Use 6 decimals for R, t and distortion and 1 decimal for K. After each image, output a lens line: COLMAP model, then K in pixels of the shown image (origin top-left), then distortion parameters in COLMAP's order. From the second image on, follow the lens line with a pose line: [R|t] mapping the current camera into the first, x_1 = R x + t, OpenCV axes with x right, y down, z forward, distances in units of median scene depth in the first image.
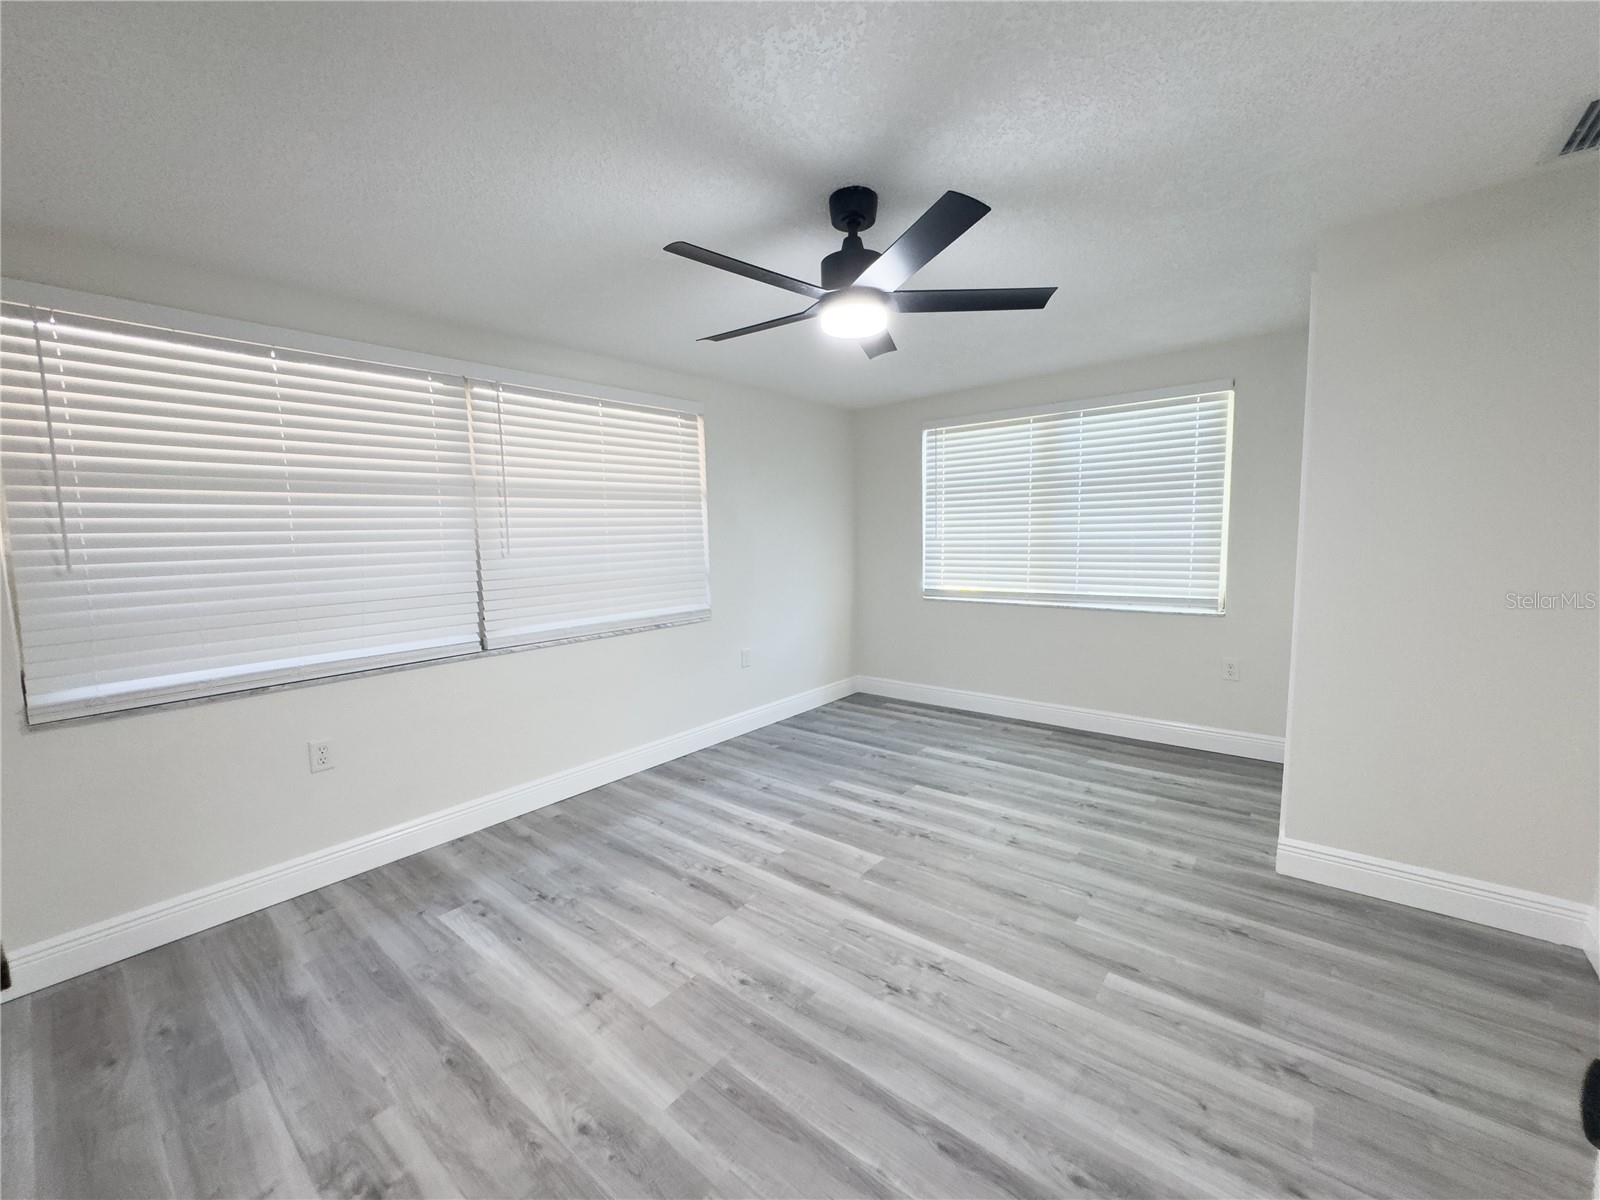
lens RADIAL K [[650.2, 0, 803.4], [0, 650.2, 604.9], [0, 0, 1]] dist [-0.001921, 0.000050]
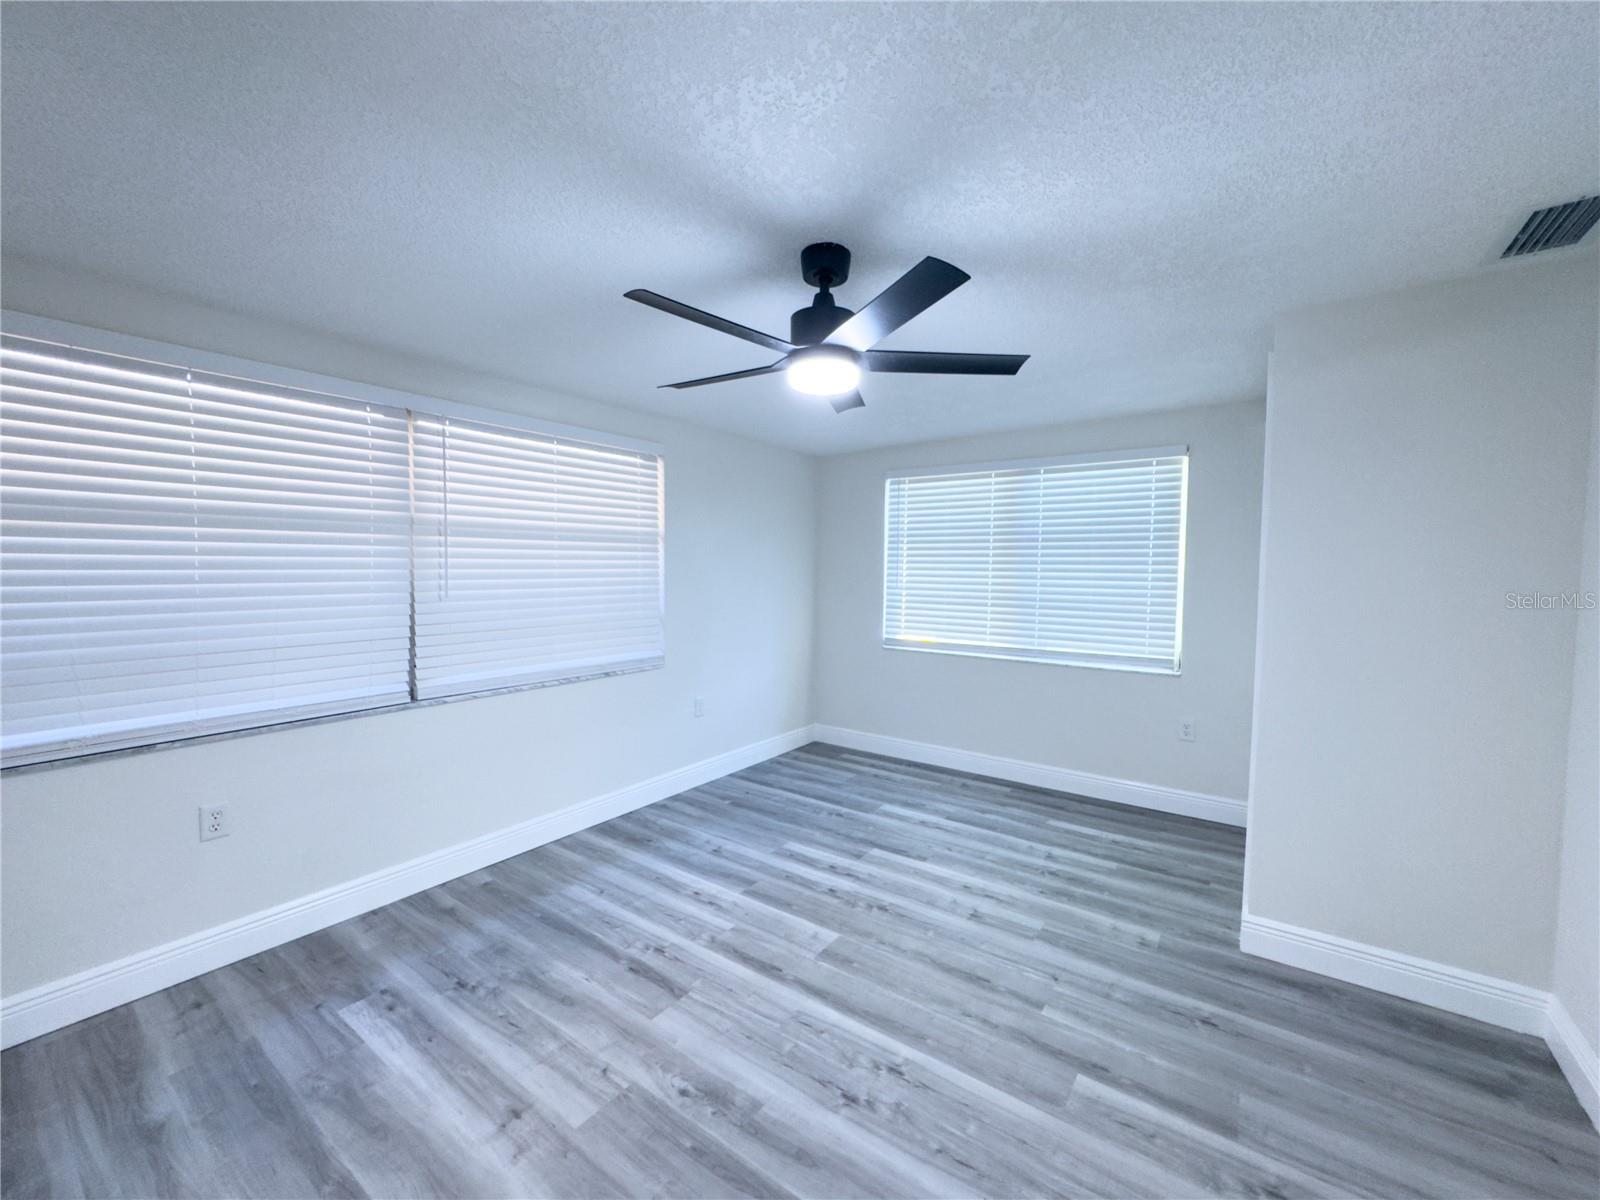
lens RADIAL K [[650.2, 0, 803.4], [0, 650.2, 604.9], [0, 0, 1]] dist [-0.001921, 0.000050]
pose [[0.997492, 0.028461, 0.064808, -0.003243], [-0.024963, 0.998220, -0.054169, -0.034894], [-0.066234, 0.052416, 0.996426, 0.043903]]
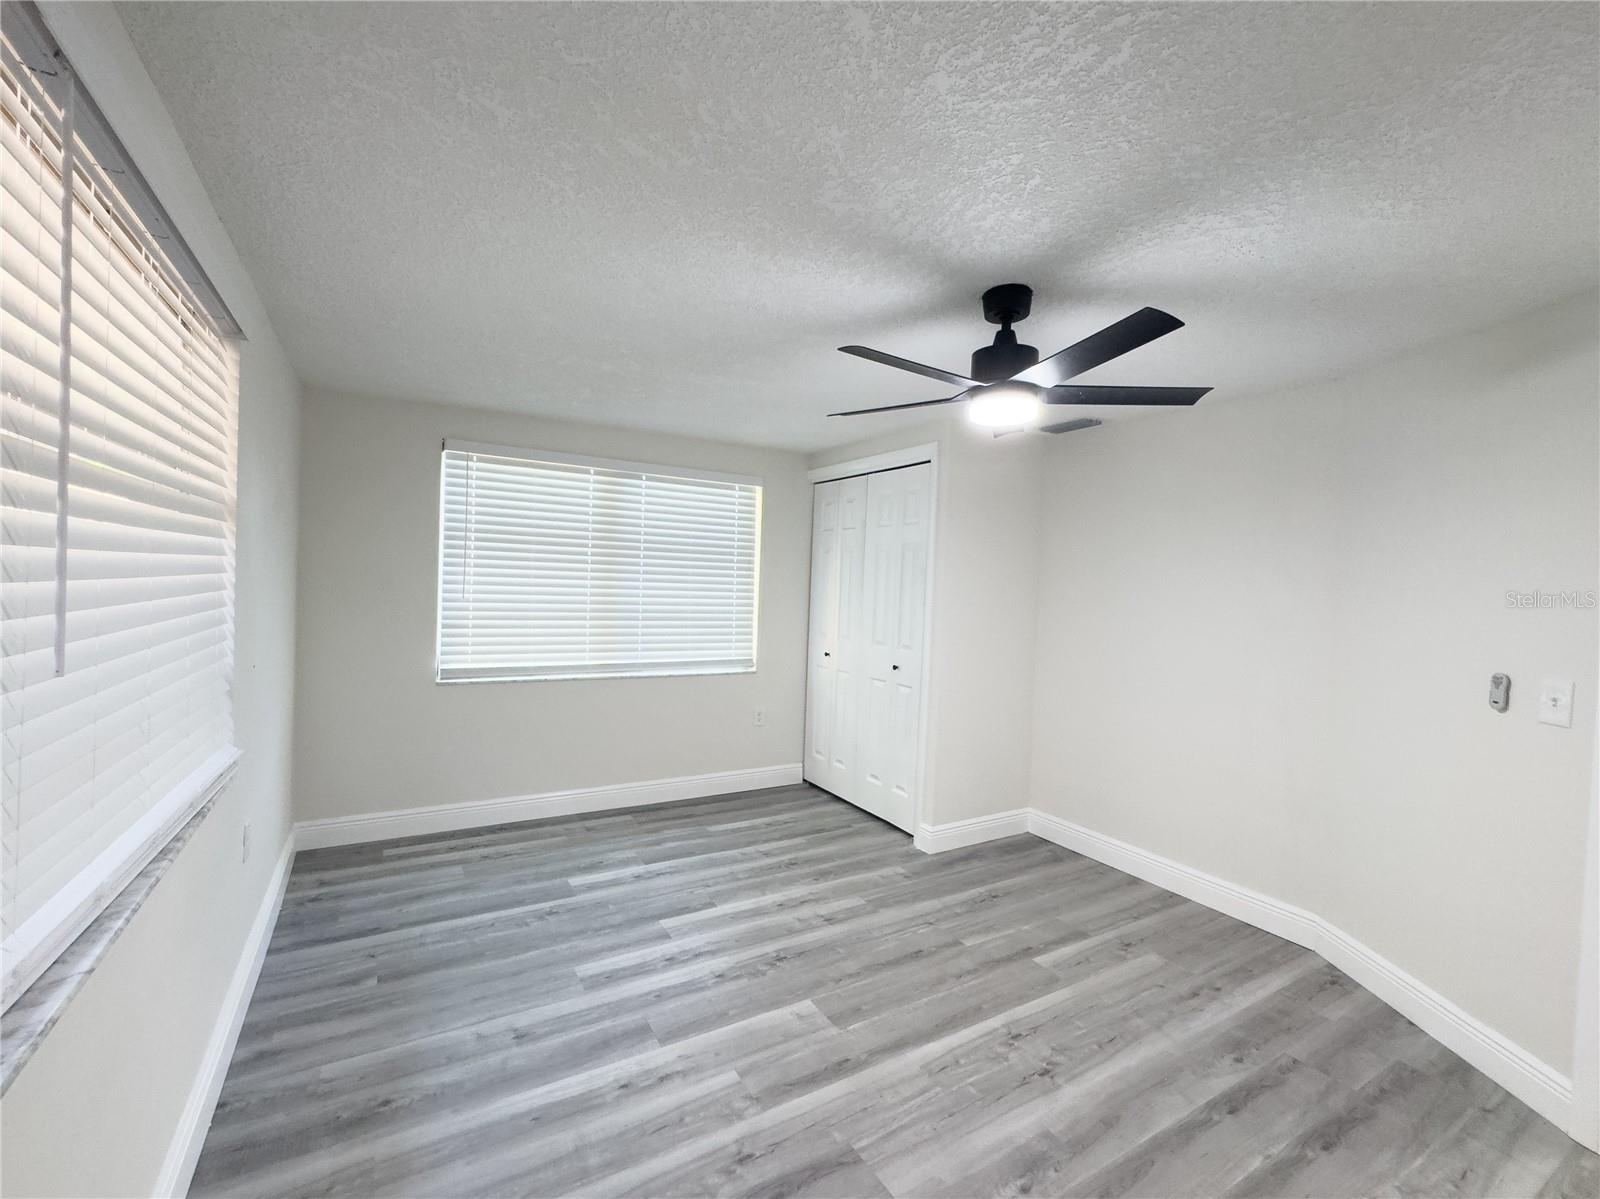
lens RADIAL K [[650.2, 0, 803.4], [0, 650.2, 604.4], [0, 0, 1]] dist [-0.001921, 0.000050]
pose [[0.351707, 0.007798, 0.936078, -0.716864], [0.059215, 0.997777, -0.030560, -0.119348], [-0.934236, 0.066178, 0.350463, 0.675547]]
